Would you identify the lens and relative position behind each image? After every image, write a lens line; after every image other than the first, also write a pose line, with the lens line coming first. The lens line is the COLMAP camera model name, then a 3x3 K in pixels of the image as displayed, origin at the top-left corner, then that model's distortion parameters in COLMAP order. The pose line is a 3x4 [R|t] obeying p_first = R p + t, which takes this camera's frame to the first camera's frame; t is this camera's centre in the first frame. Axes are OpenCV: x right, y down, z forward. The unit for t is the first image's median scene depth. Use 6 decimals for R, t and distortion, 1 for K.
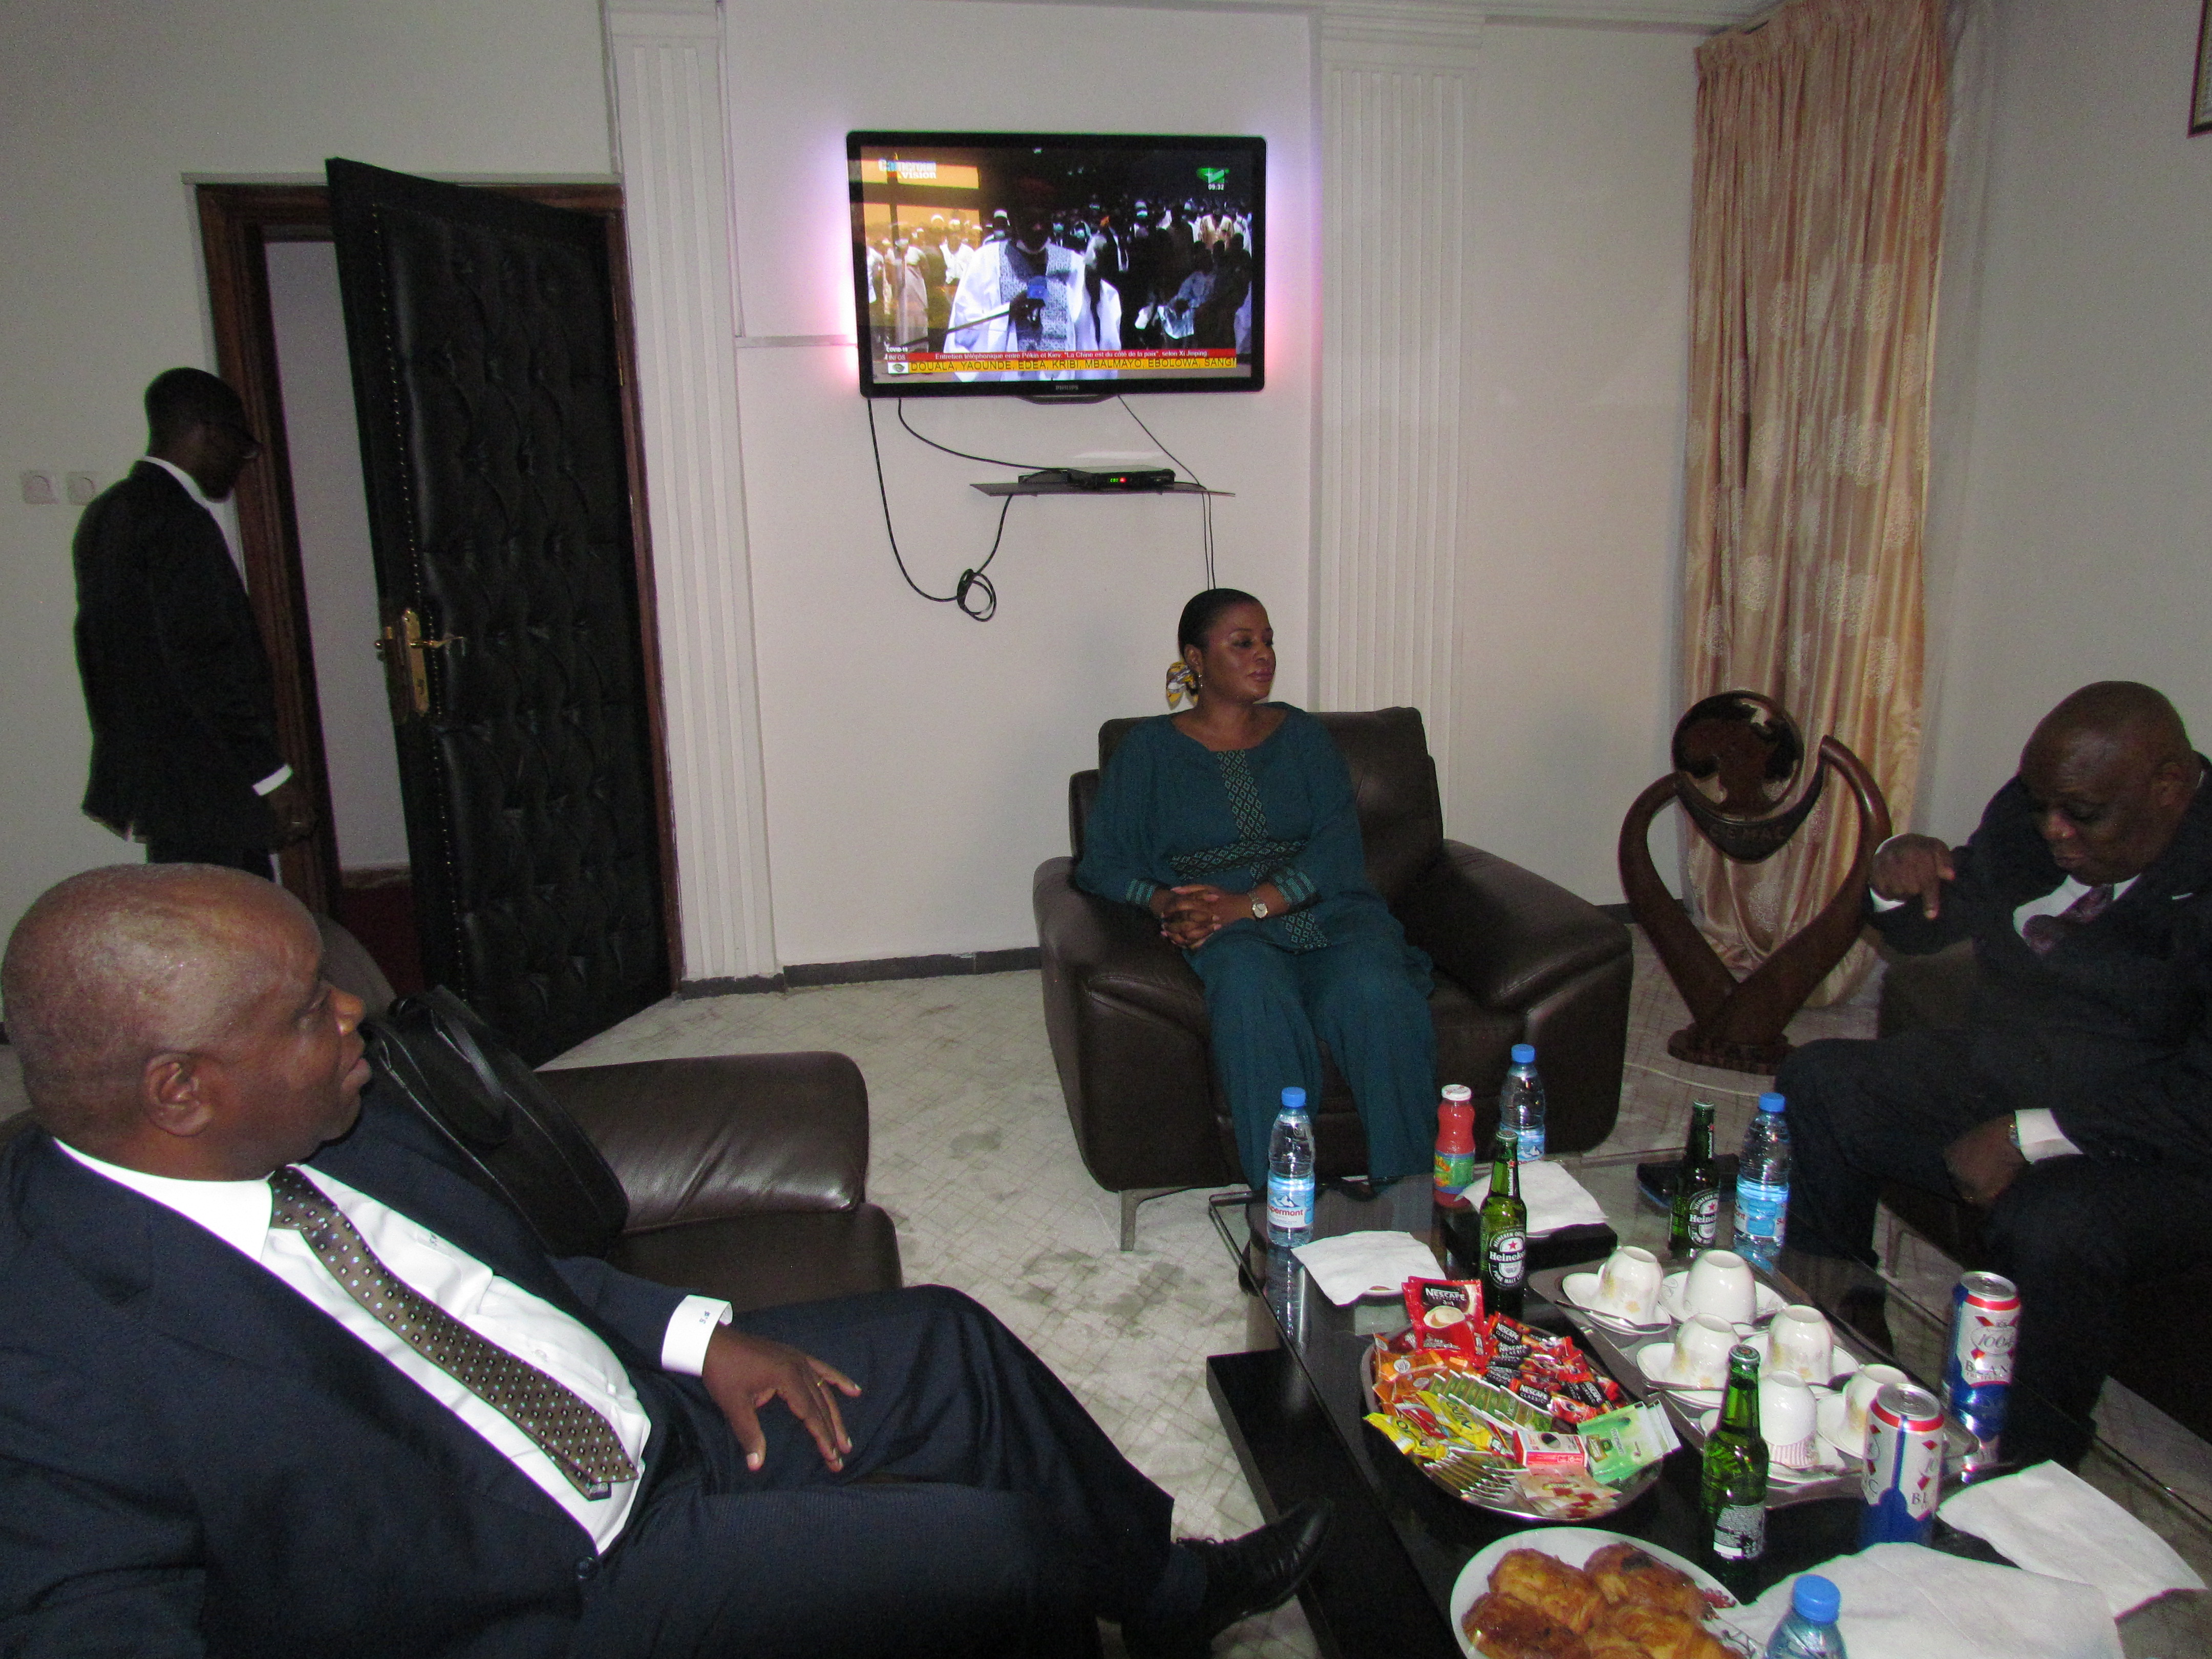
lens RADIAL K [[1575.9, 0, 1107.1], [0, 1575.9, 836.9], [0, 0, 1]] dist [-0.029268, 0.011300]
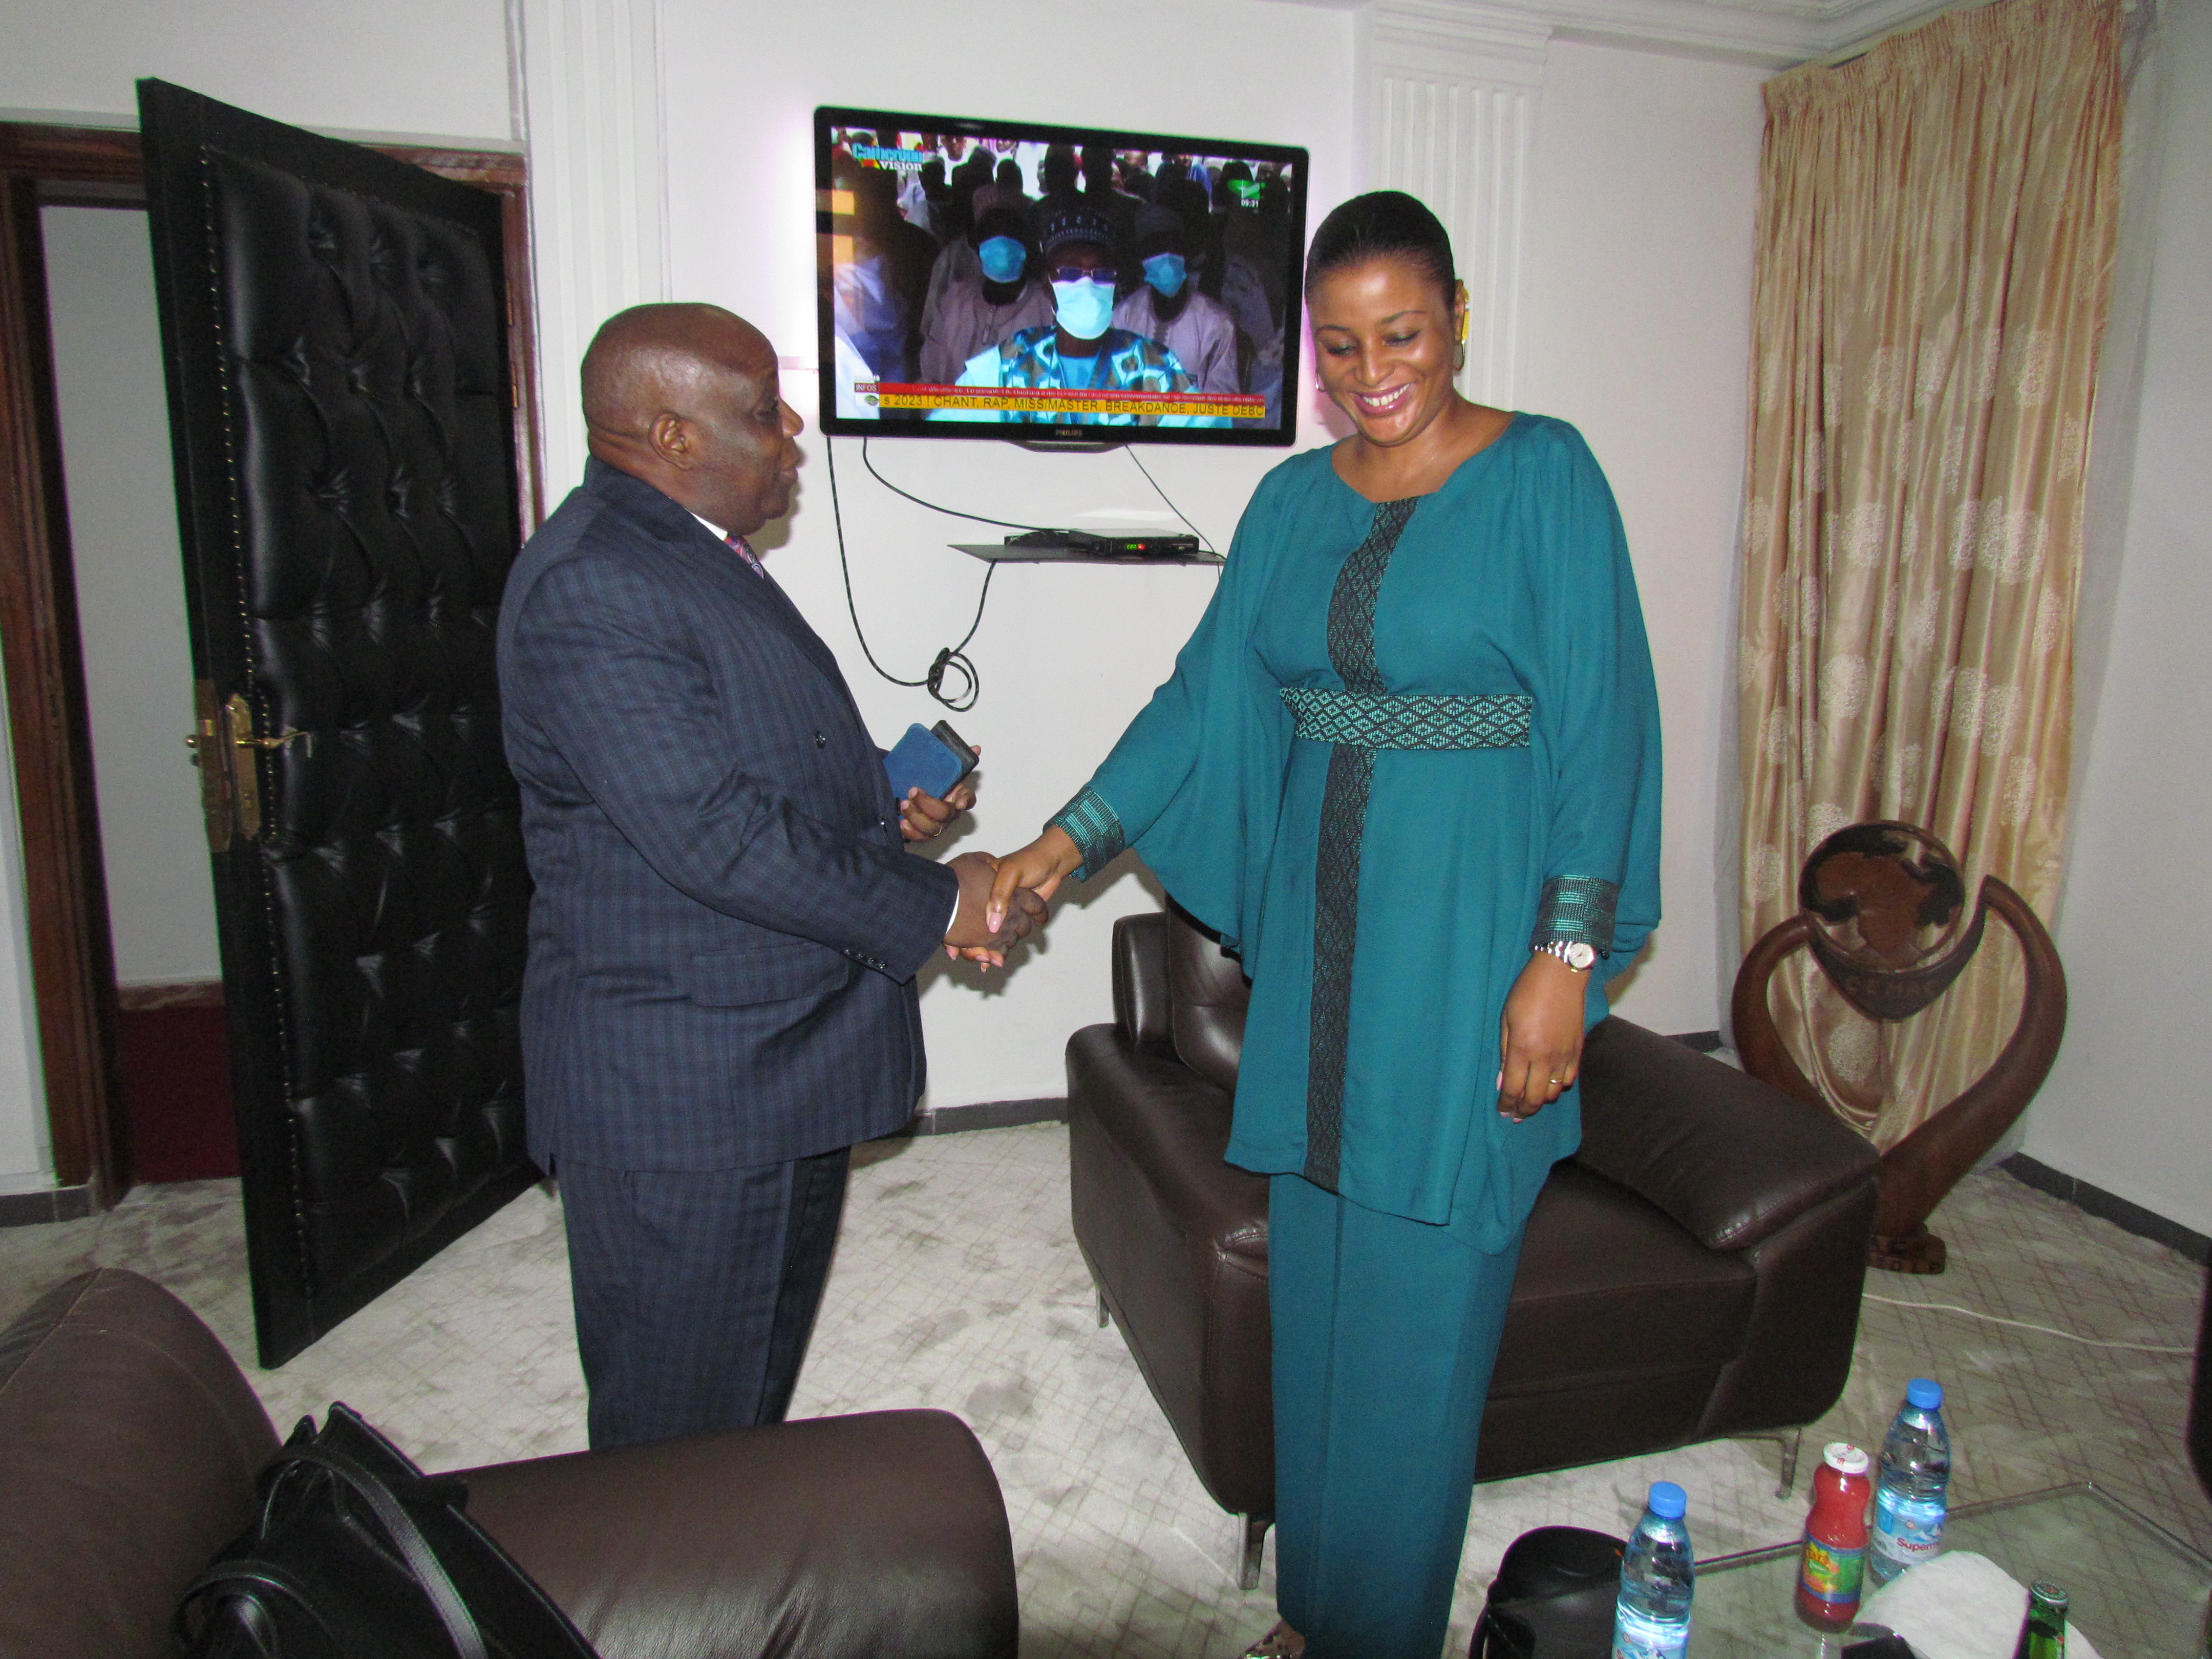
lens RADIAL K [[1593.9, 0, 1105.9], [0, 1593.9, 837.7], [0, 0, 1]] dist [-0.037744, 0.026240]
pose [[0.993339, 0.011483, 0.114653, -0.107580], [-0.007771, 0.999433, -0.032768, -0.049693], [-0.114964, 0.031659, 0.992865, 0.189111]]
